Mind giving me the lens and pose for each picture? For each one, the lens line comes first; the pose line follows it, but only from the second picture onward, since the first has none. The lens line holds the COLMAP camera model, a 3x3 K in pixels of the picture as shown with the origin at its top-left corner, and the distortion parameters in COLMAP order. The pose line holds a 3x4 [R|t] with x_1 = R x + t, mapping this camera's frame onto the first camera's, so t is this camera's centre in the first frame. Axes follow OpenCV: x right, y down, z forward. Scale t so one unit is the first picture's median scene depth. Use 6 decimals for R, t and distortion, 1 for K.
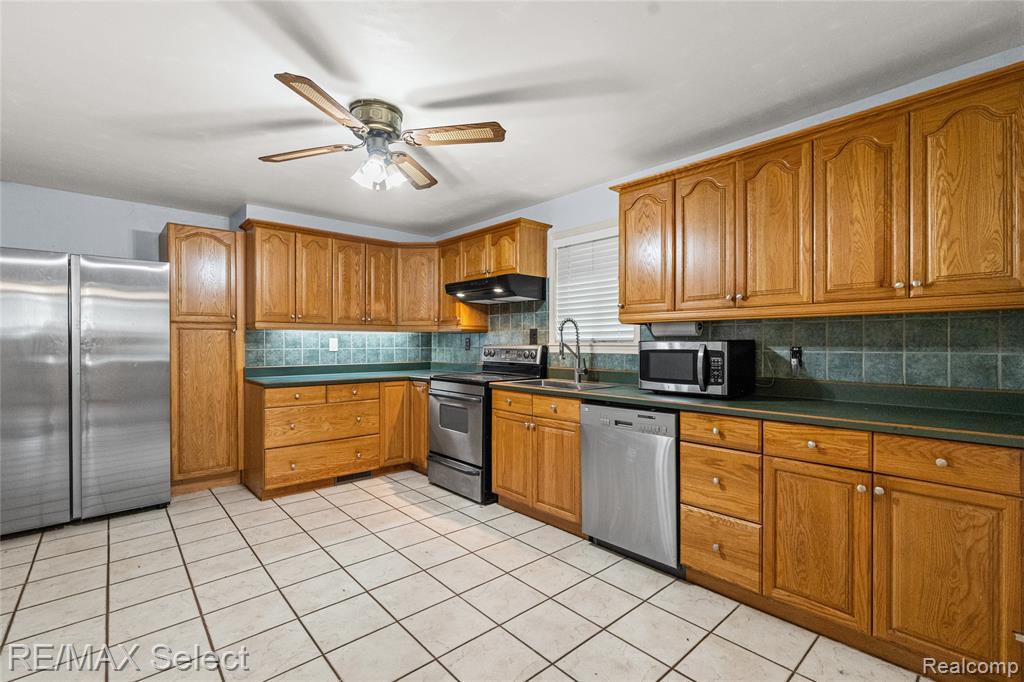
lens RADIAL K [[469.0, 0, 513.5], [0, 469.0, 342.5], [0, 0, 1]] dist [-0.011161, 0.003032]
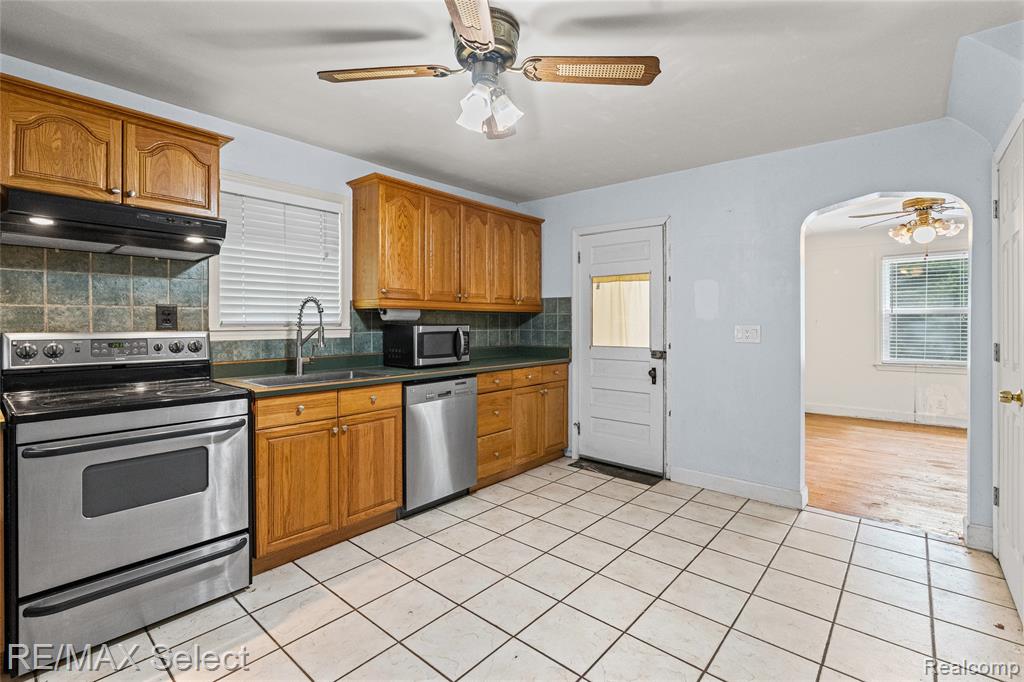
lens RADIAL K [[469.0, 0, 515.6], [0, 469.0, 322.2], [0, 0, 1]] dist [-0.011161, 0.003032]
pose [[-0.143264, 0.000393, 0.989684, -0.776896], [-0.001492, 0.999999, -0.000613, -0.007796], [-0.989683, -0.001565, -0.143263, 0.780760]]
